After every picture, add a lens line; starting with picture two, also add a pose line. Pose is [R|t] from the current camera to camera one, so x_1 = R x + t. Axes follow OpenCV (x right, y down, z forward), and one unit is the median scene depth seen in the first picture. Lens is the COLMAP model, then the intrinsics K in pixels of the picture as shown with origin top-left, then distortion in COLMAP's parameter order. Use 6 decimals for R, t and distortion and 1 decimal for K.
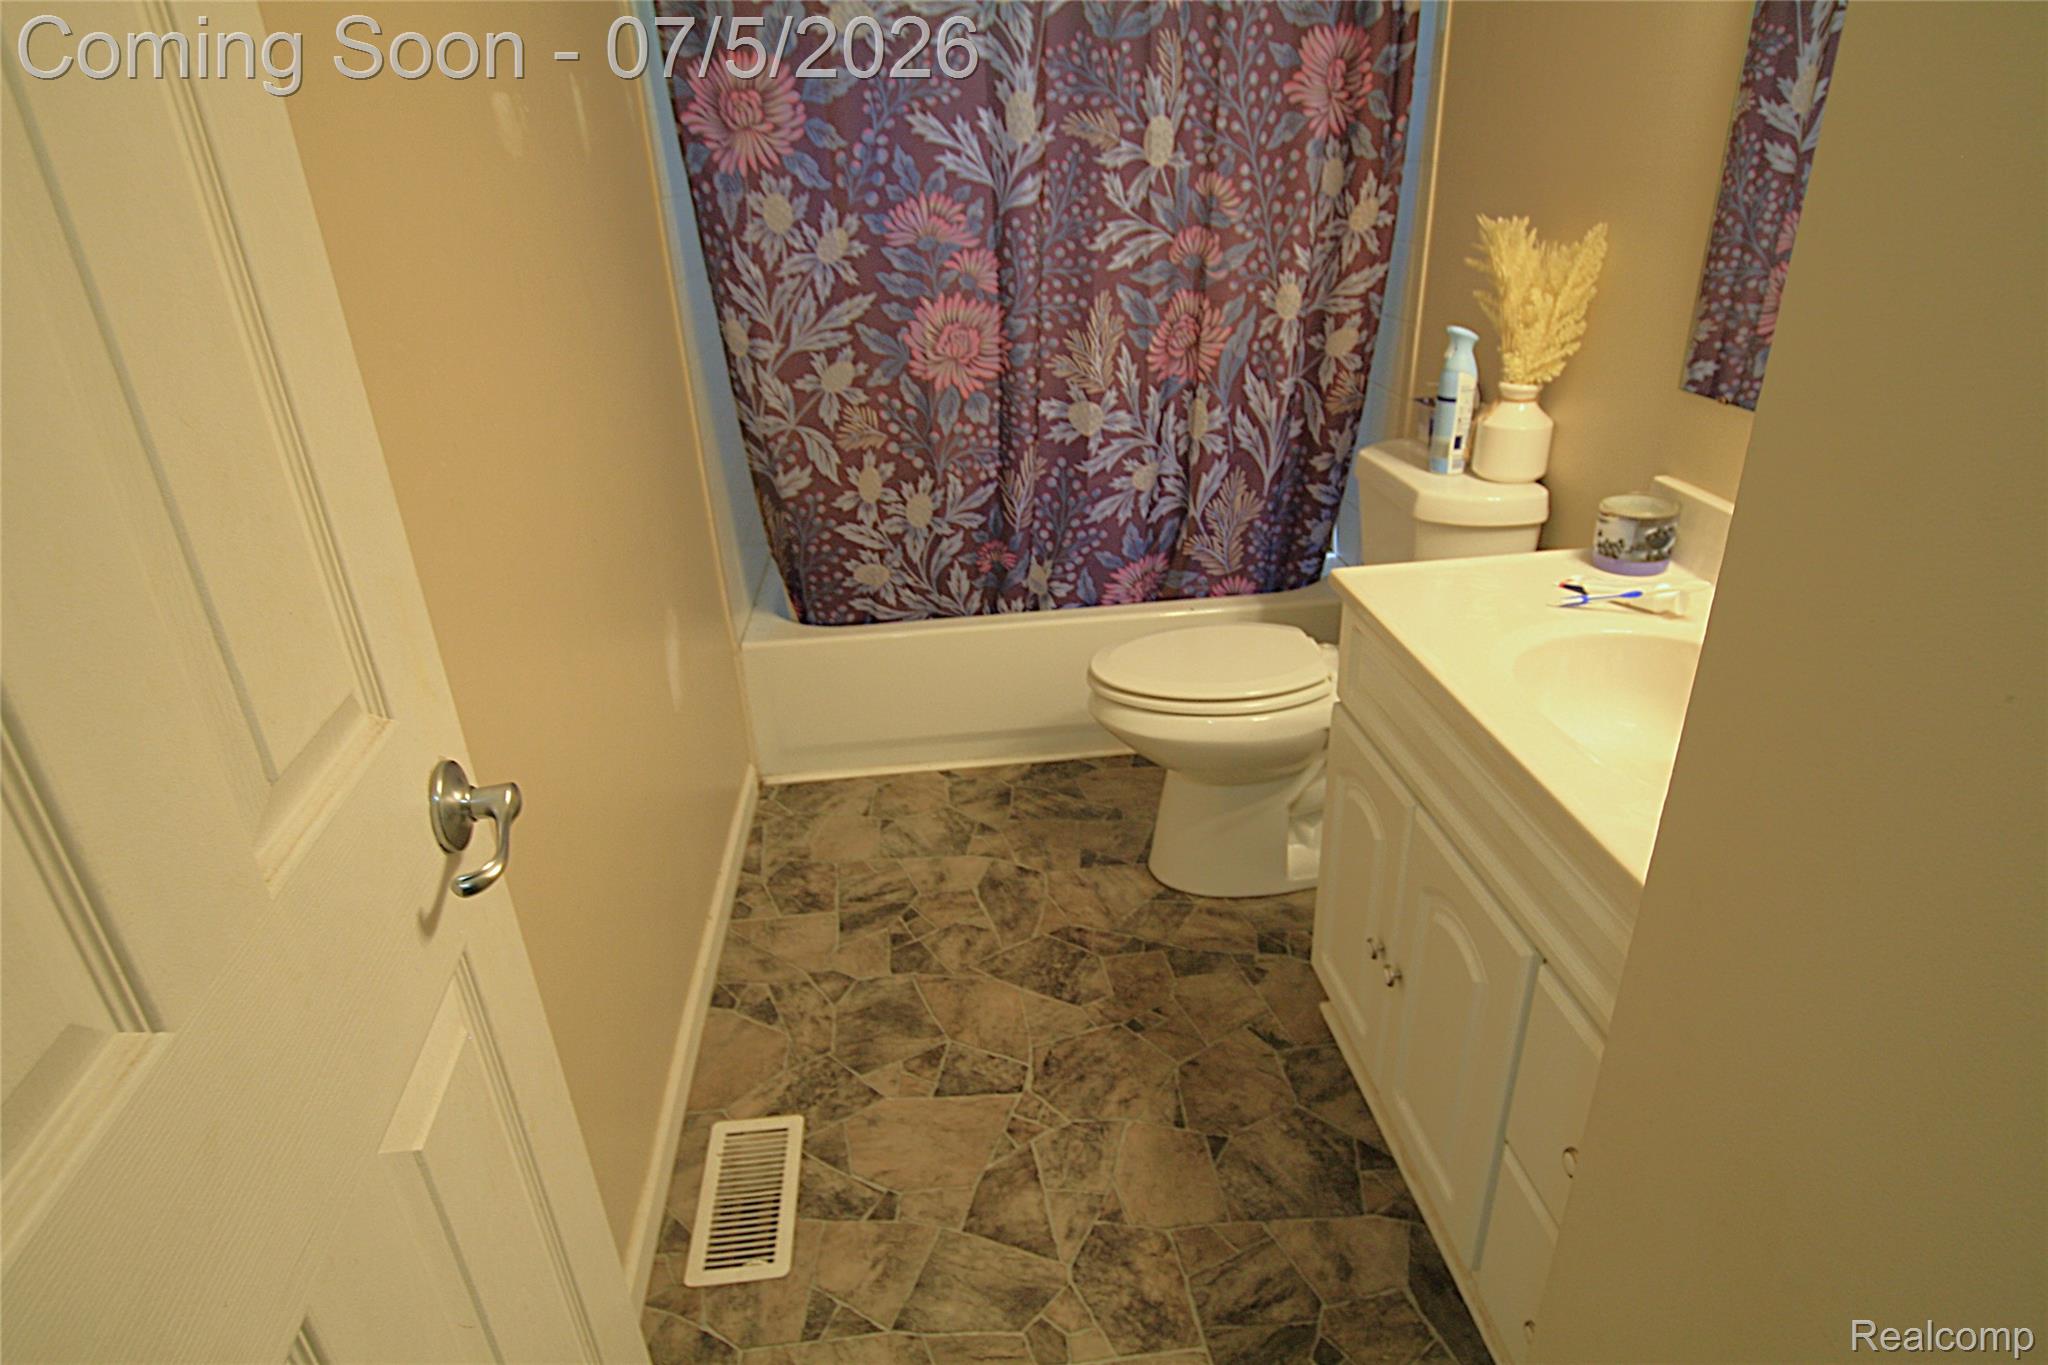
lens RADIAL K [[1185.7, 0, 1022.5], [0, 1185.7, 686.8], [0, 0, 1]] dist [-0.023673, 0.003001]
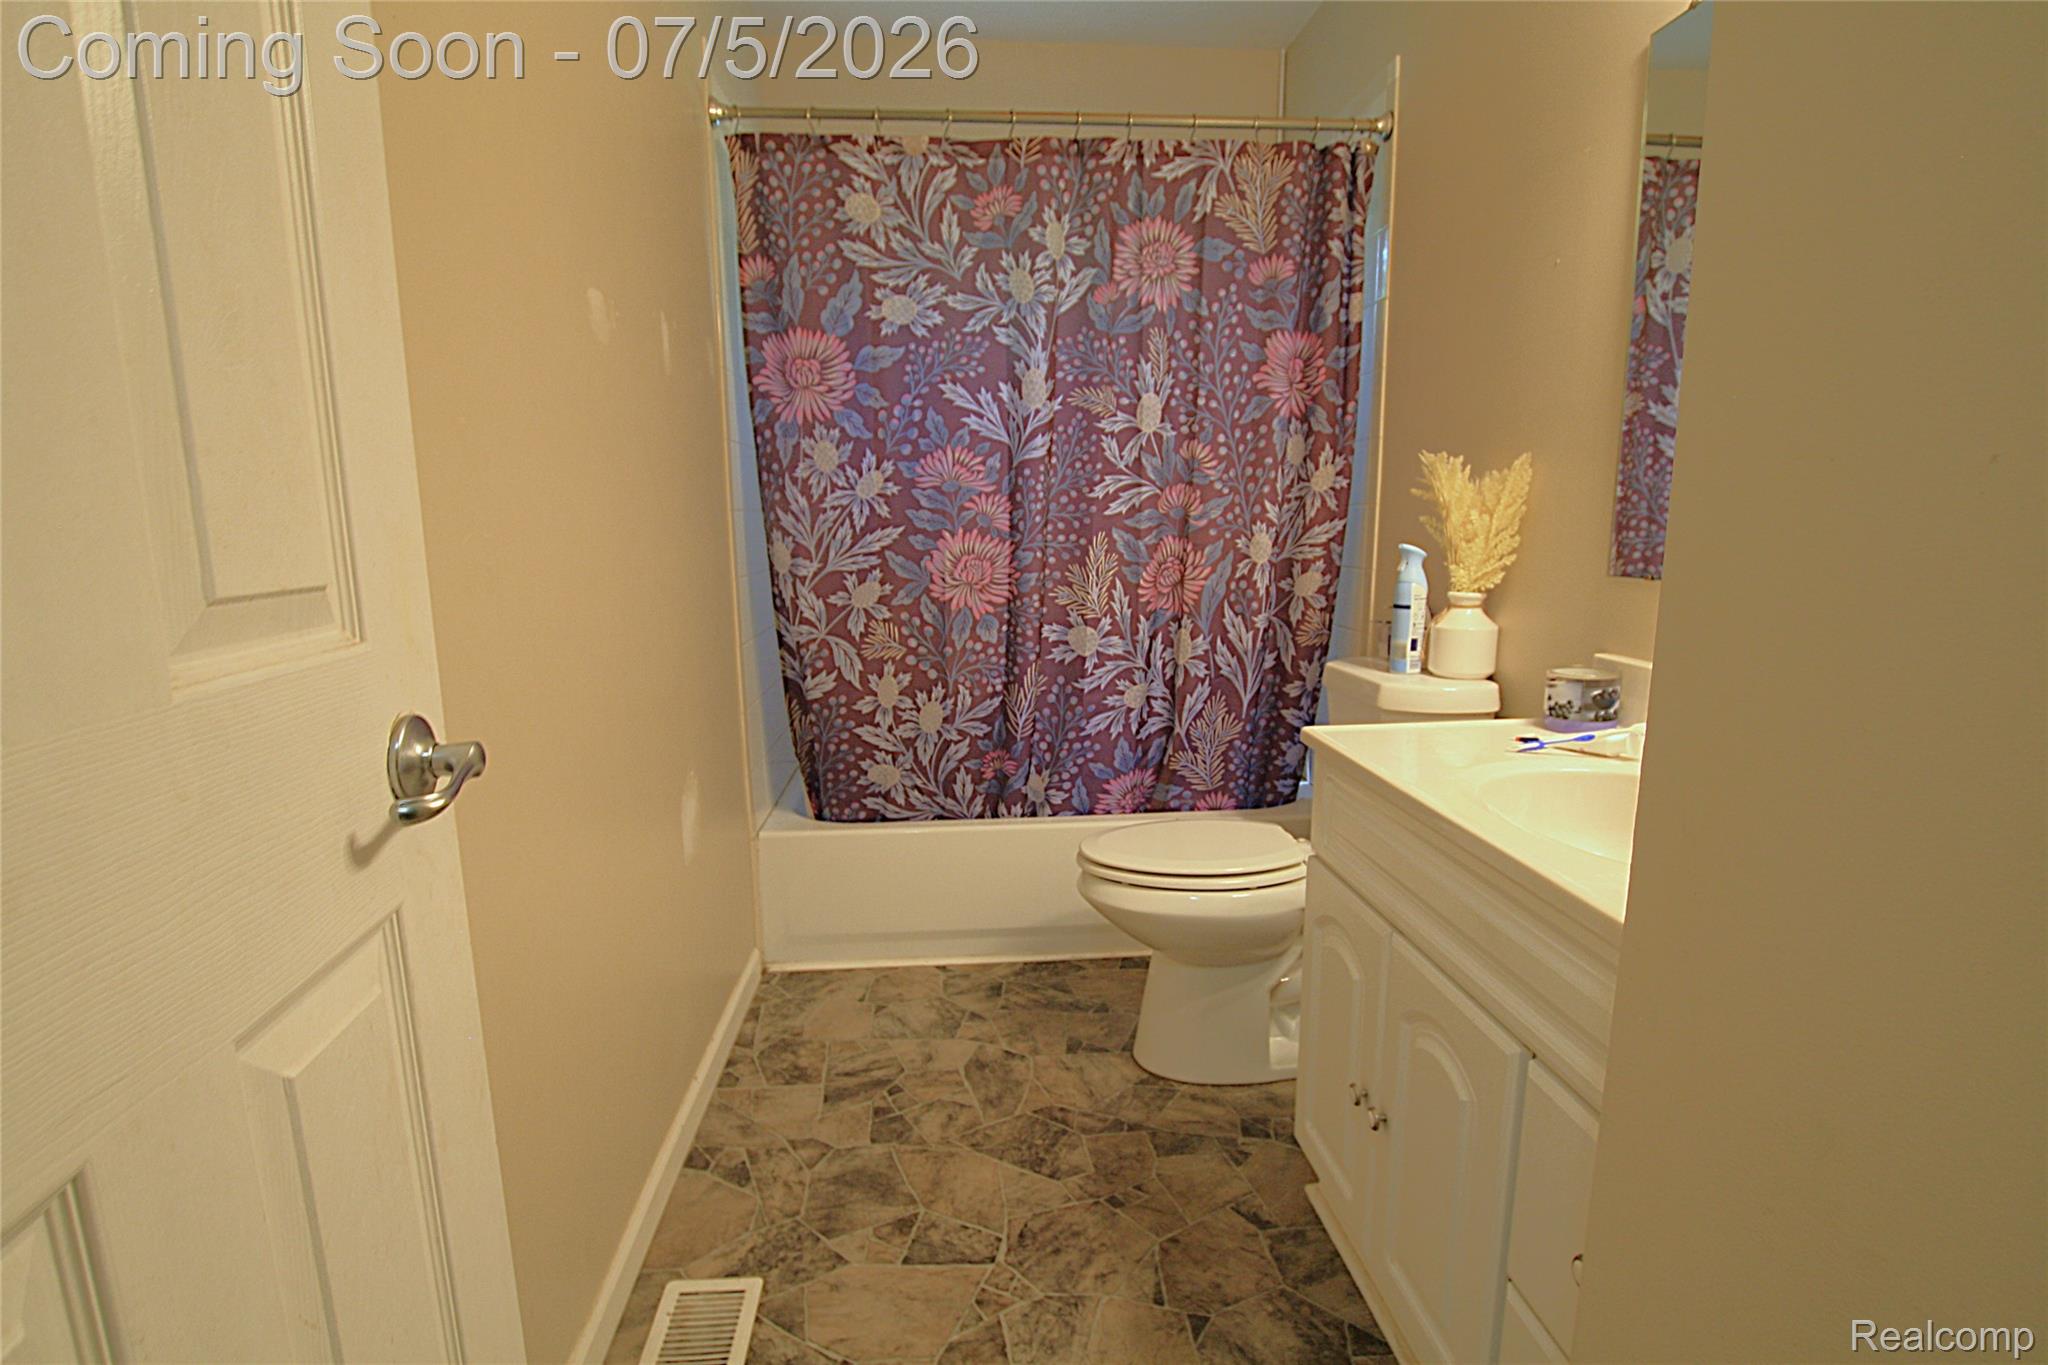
lens RADIAL K [[1048.9, 0, 1028.2], [0, 1048.9, 690.2], [0, 0, 1]] dist [-0.030401, 0.000362]
pose [[0.999260, 0.036567, -0.011919, 0.015916], [-0.038430, 0.961672, -0.271496, 0.099501], [0.001534, 0.271753, 0.962366, 0.054351]]
